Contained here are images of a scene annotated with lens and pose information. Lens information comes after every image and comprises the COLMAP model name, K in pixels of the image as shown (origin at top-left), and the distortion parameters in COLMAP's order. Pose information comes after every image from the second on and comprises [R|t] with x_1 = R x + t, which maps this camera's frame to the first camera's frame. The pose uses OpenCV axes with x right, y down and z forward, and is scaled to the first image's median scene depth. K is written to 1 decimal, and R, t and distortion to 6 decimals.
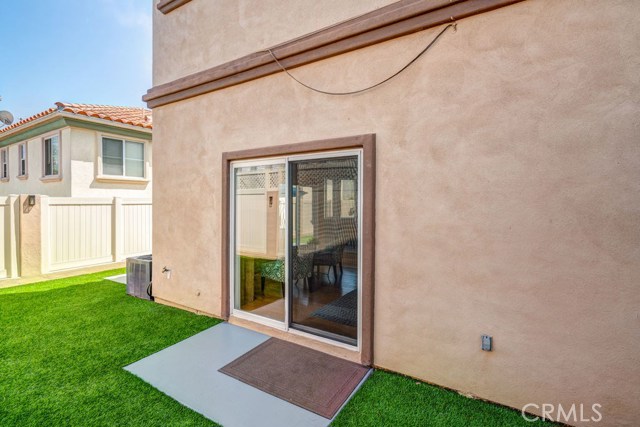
lens RADIAL K [[291.2, 0, 324.2], [0, 291.2, 206.4], [0, 0, 1]] dist [-0.007928, 0.002774]
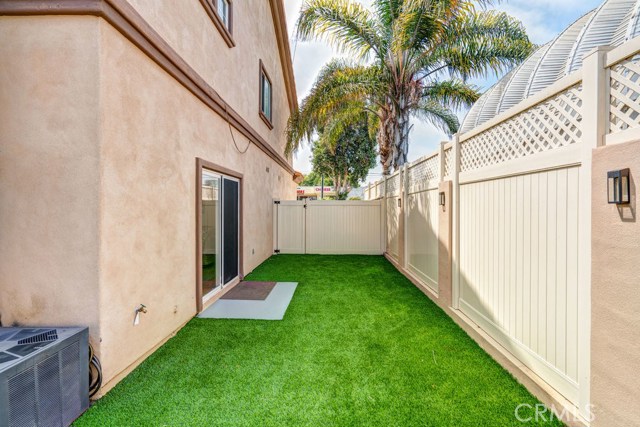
lens RADIAL K [[291.2, 0, 322.1], [0, 291.2, 211.3], [0, 0, 1]] dist [-0.007928, 0.002774]
pose [[-0.488585, -0.013780, 0.872407, -1.413955], [0.003560, 0.999835, 0.017787, -0.004761], [-0.872509, 0.011796, -0.488456, 1.057969]]
